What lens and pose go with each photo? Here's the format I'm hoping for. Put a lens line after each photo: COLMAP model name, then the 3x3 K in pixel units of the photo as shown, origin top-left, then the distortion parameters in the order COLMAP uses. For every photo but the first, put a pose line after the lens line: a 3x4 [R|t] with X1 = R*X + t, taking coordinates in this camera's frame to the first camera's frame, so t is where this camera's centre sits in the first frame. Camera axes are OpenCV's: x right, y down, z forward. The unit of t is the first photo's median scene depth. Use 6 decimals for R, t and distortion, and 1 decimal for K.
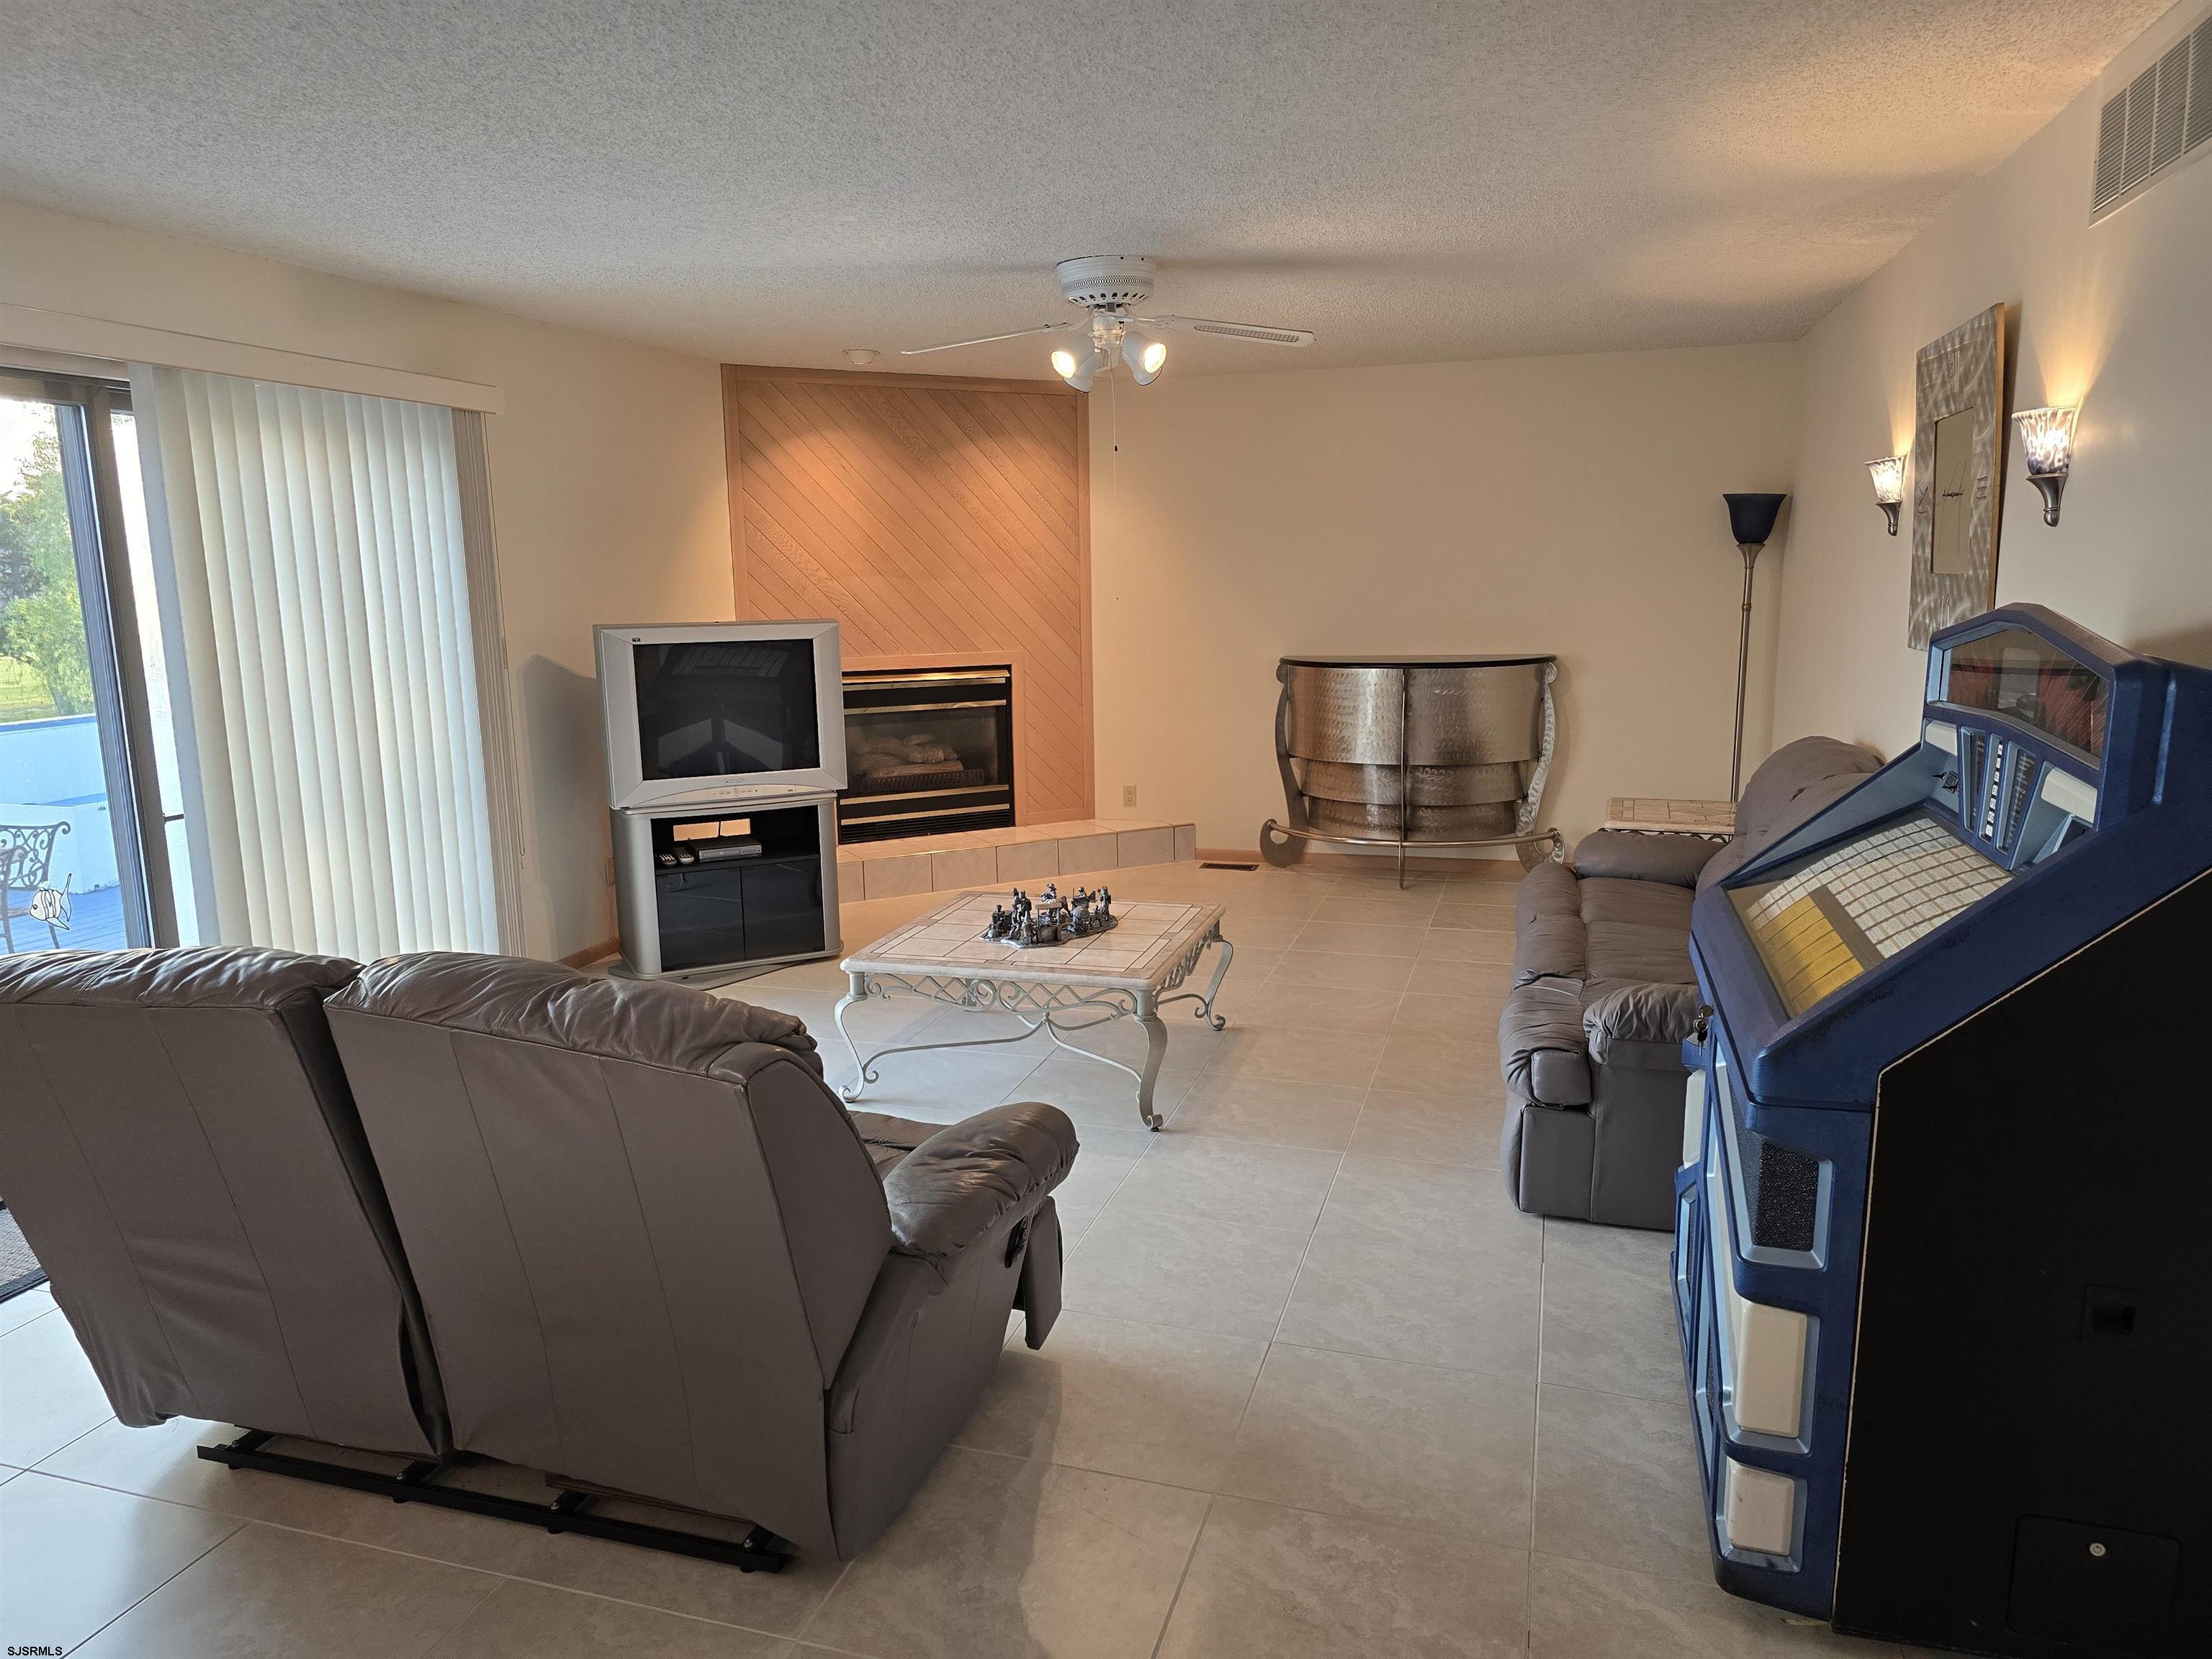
lens RADIAL K [[1483.0, 0, 1105.3], [0, 1483.0, 825.3], [0, 0, 1]] dist [0.066254, -0.060917]
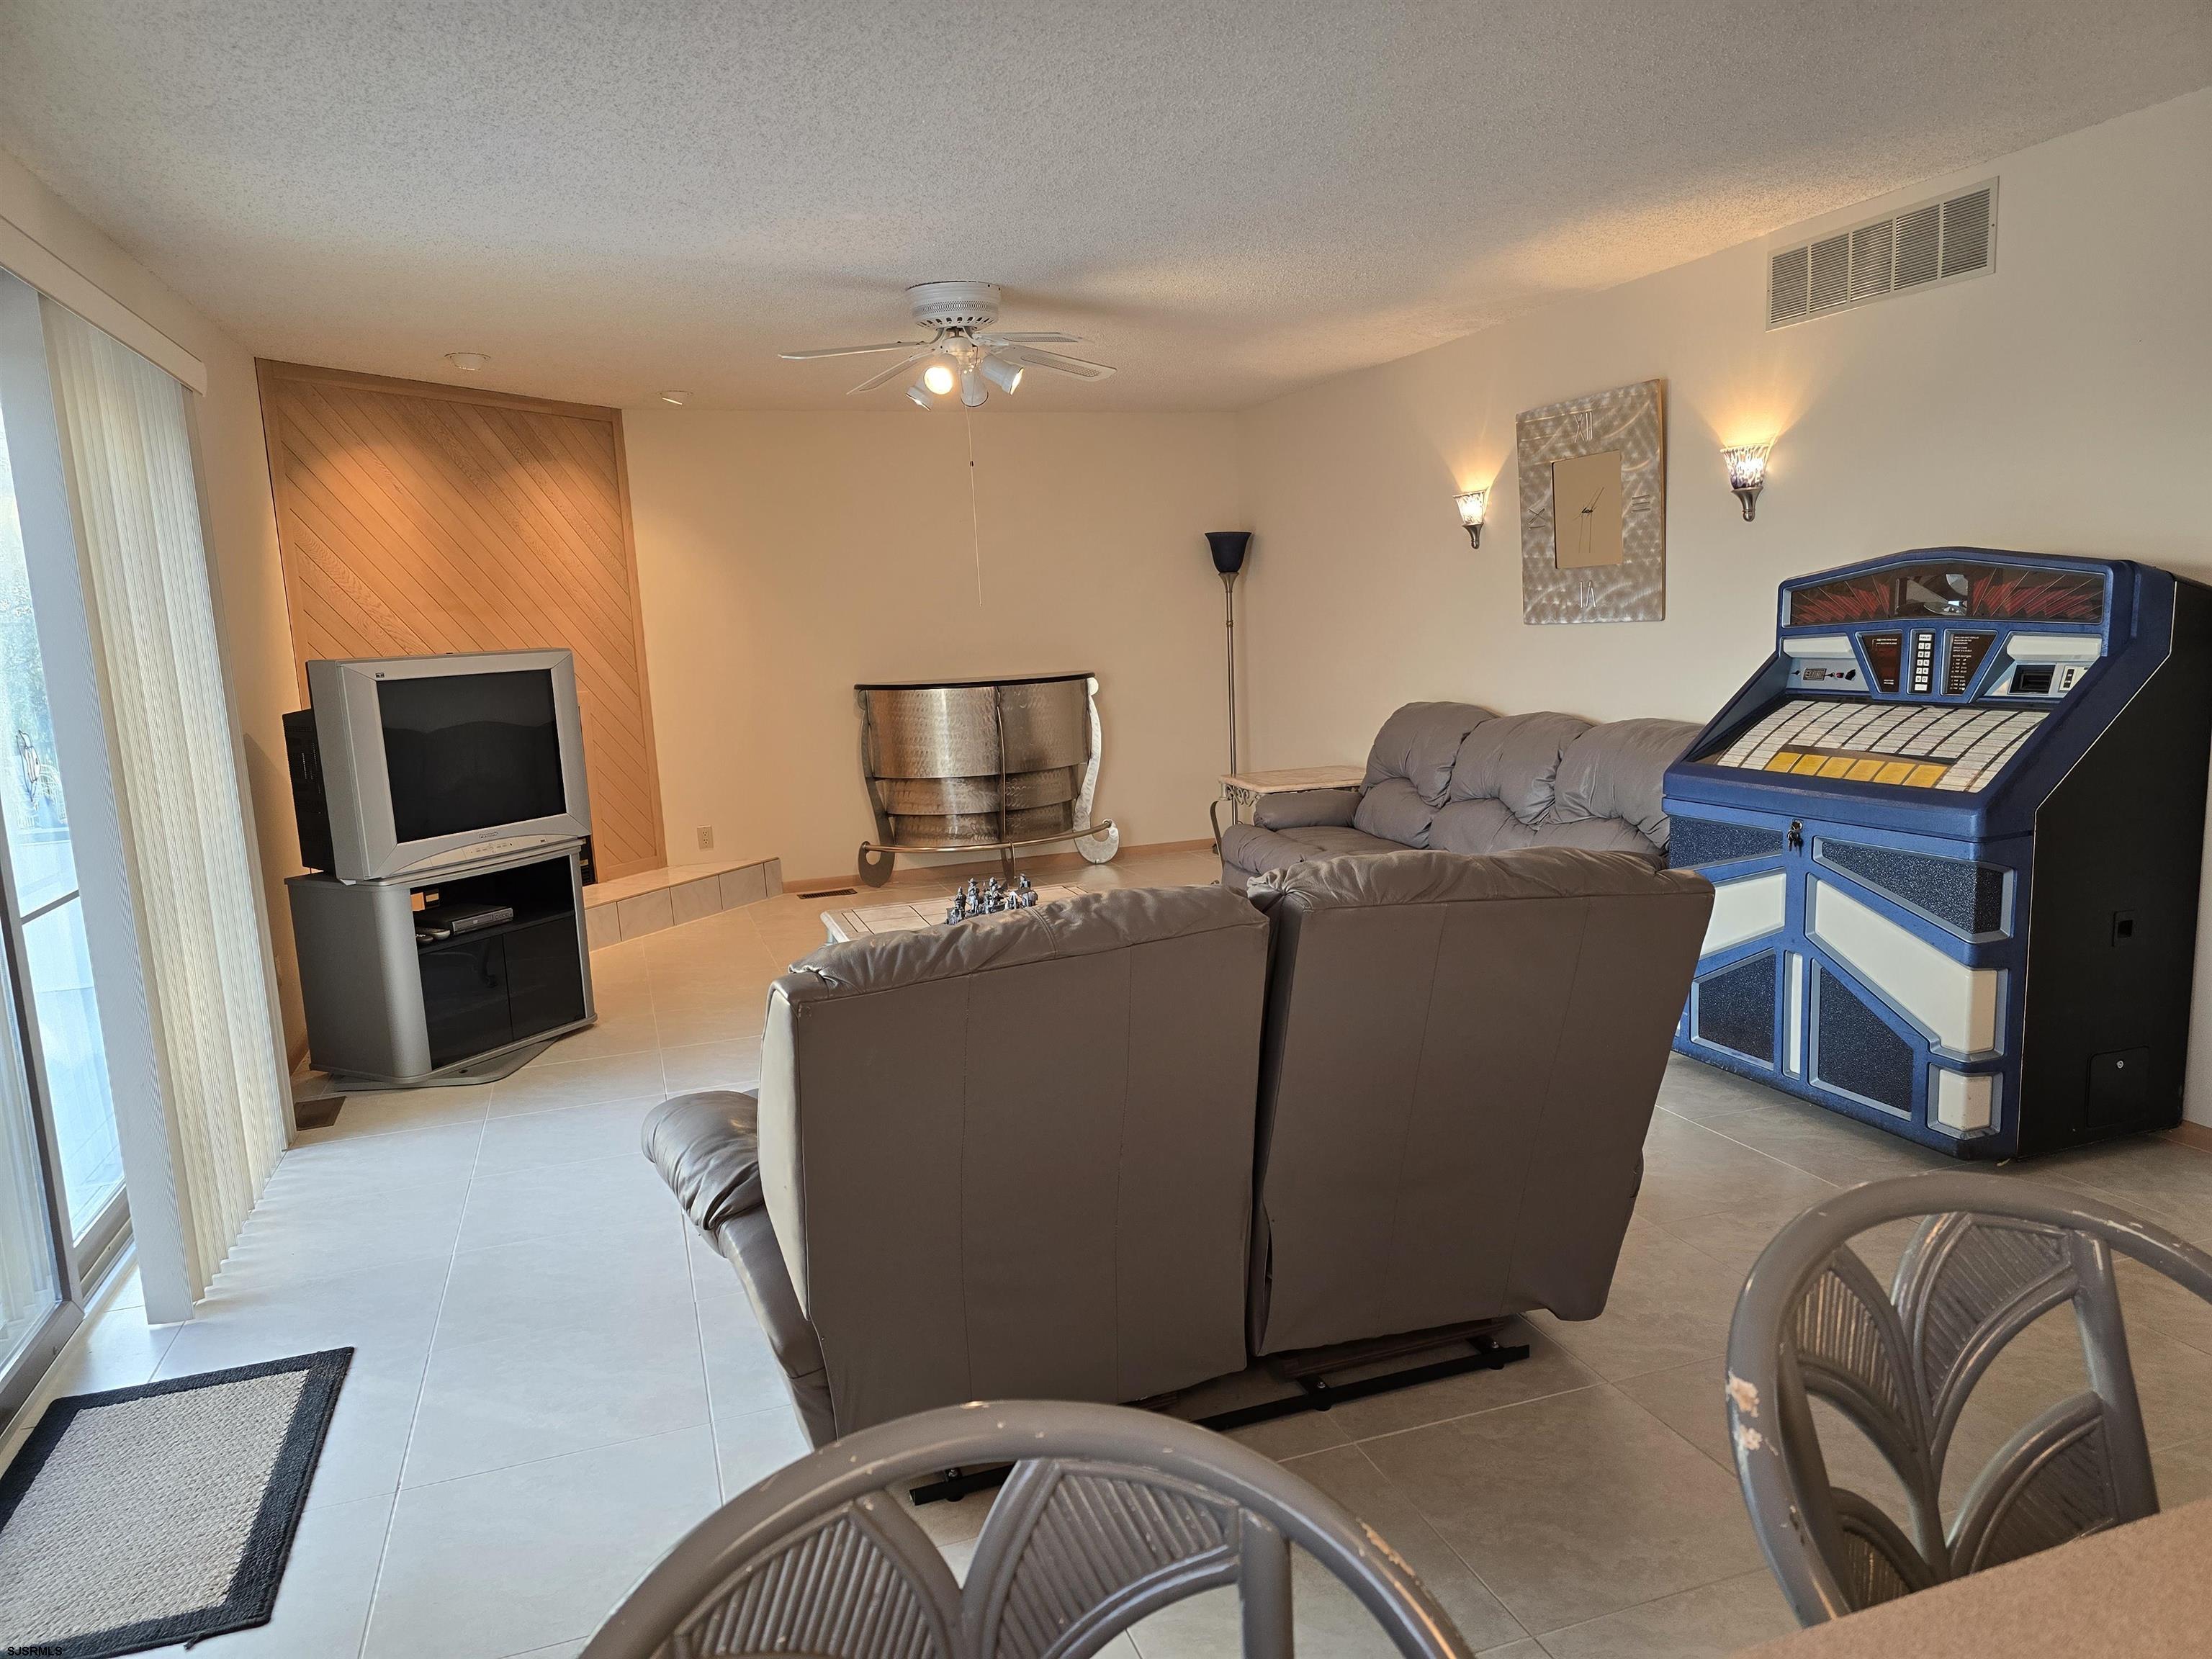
lens RADIAL K [[1483.0, 0, 1108.8], [0, 1483.0, 842.5], [0, 0, 1]] dist [0.066254, -0.060917]
pose [[0.800138, -0.112068, 0.589254, -0.380298], [0.134816, 0.990856, 0.005383, 0.014782], [-0.584469, 0.075134, 0.807930, 0.069608]]
